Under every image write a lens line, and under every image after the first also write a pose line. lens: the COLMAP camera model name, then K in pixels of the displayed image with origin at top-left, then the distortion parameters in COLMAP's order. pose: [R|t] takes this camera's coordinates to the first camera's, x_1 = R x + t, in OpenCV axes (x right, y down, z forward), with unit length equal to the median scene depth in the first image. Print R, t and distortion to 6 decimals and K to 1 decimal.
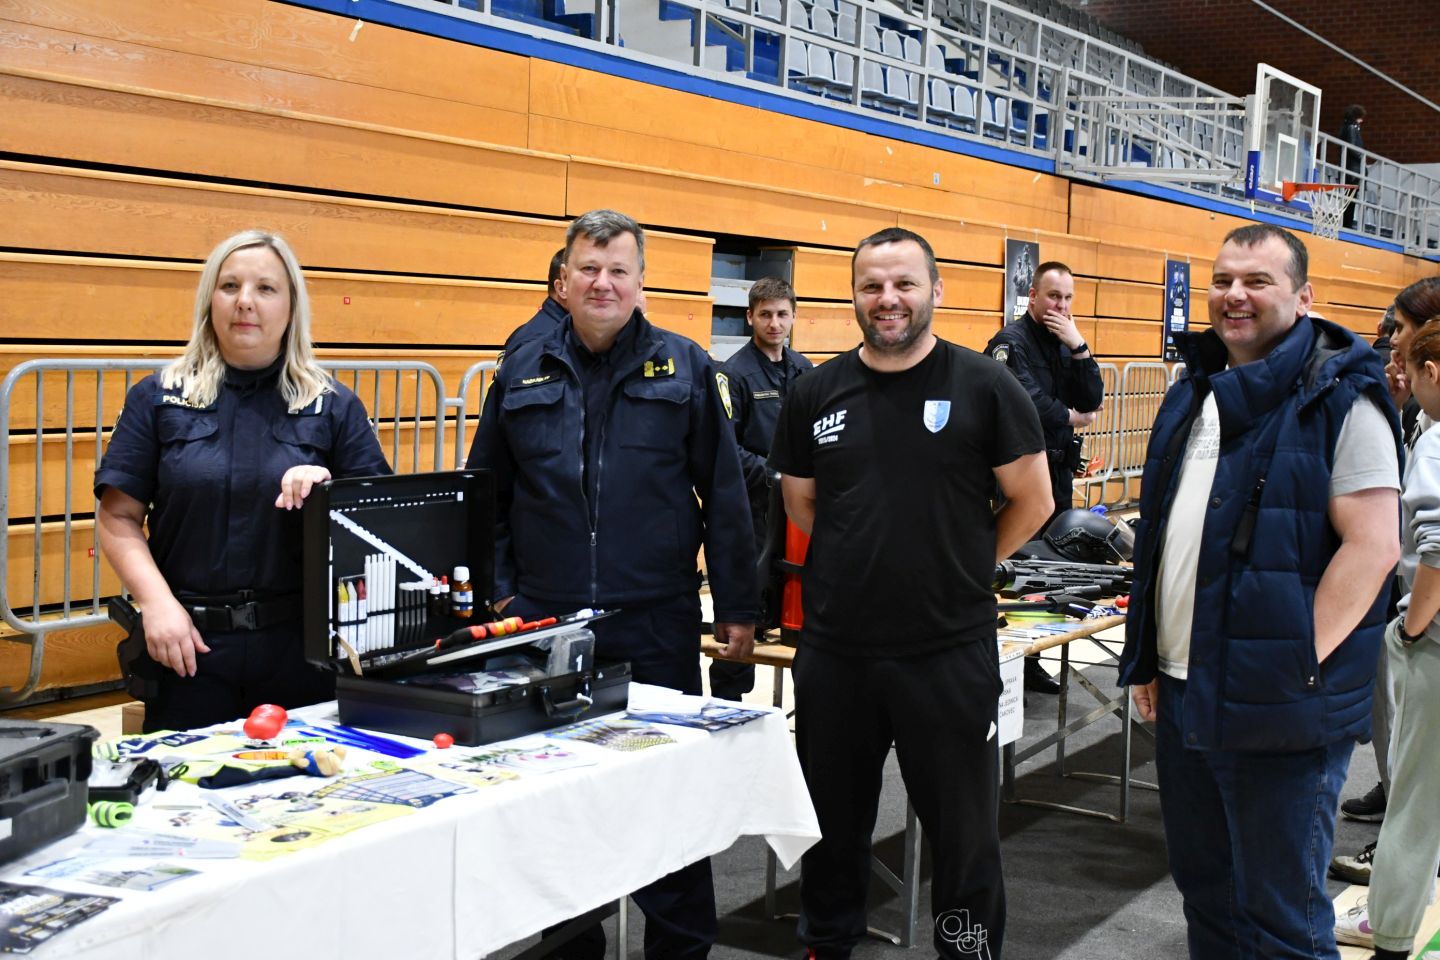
lens RADIAL K [[1988.6, 0, 719.9], [0, 1988.6, 480.4], [0, 0, 1]] dist [-0.000179, 0.000000]
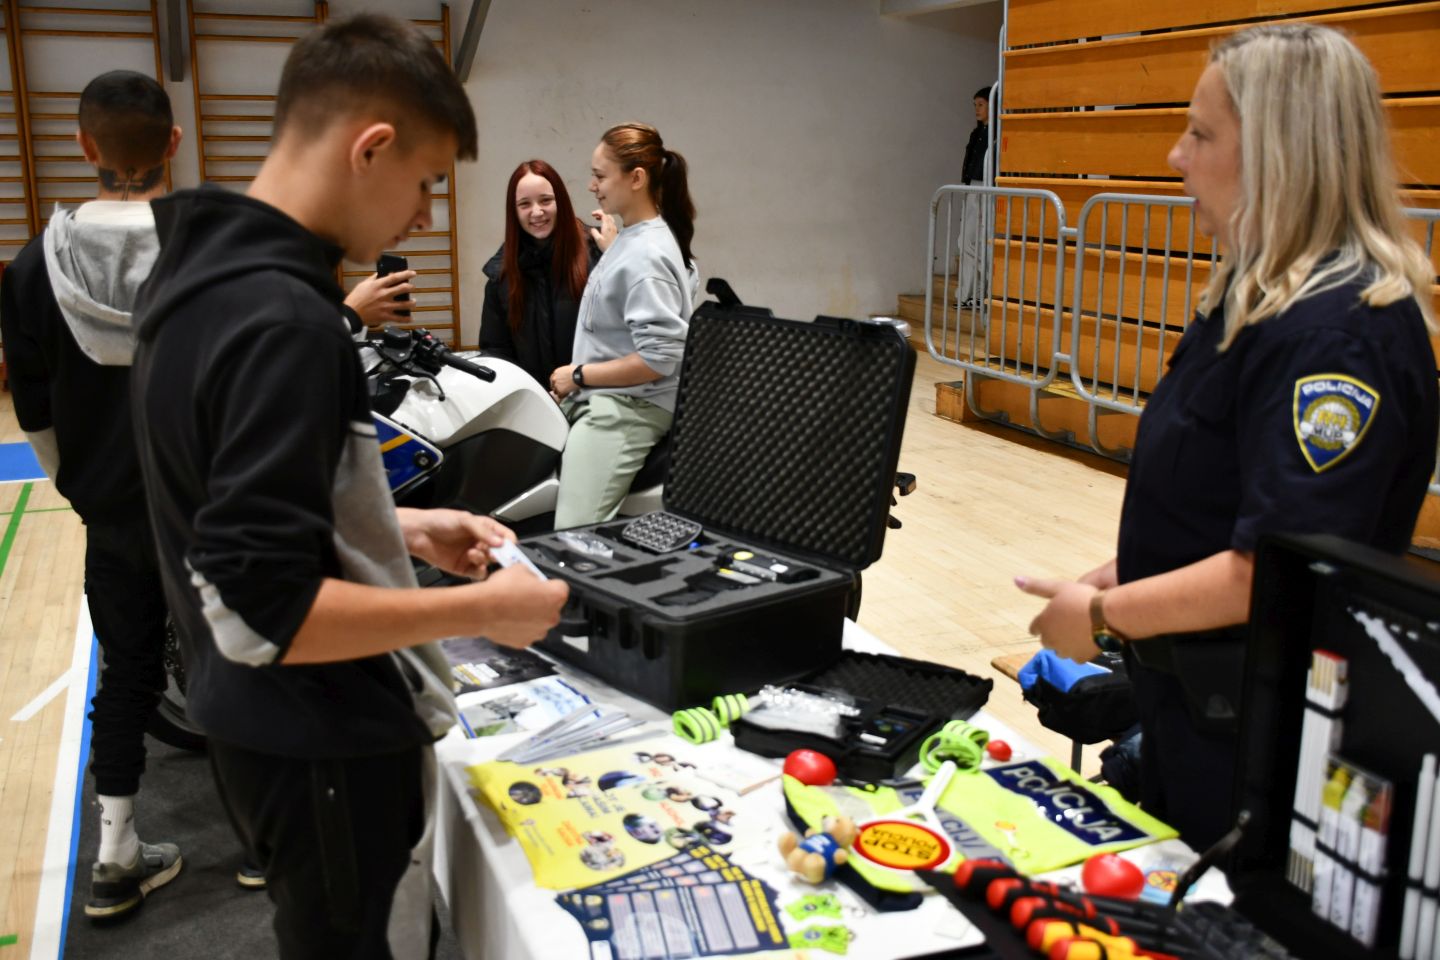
lens RADIAL K [[1417.0, 0, 720.0], [0, 1417.0, 480.1], [0, 0, 1]] dist [0.000012, 0.000000]
pose [[-0.616198, 0.146508, -0.773845, 0.144718], [-0.081785, 0.965331, 0.247885, -0.082952], [0.783334, 0.216035, -0.582853, 1.057787]]
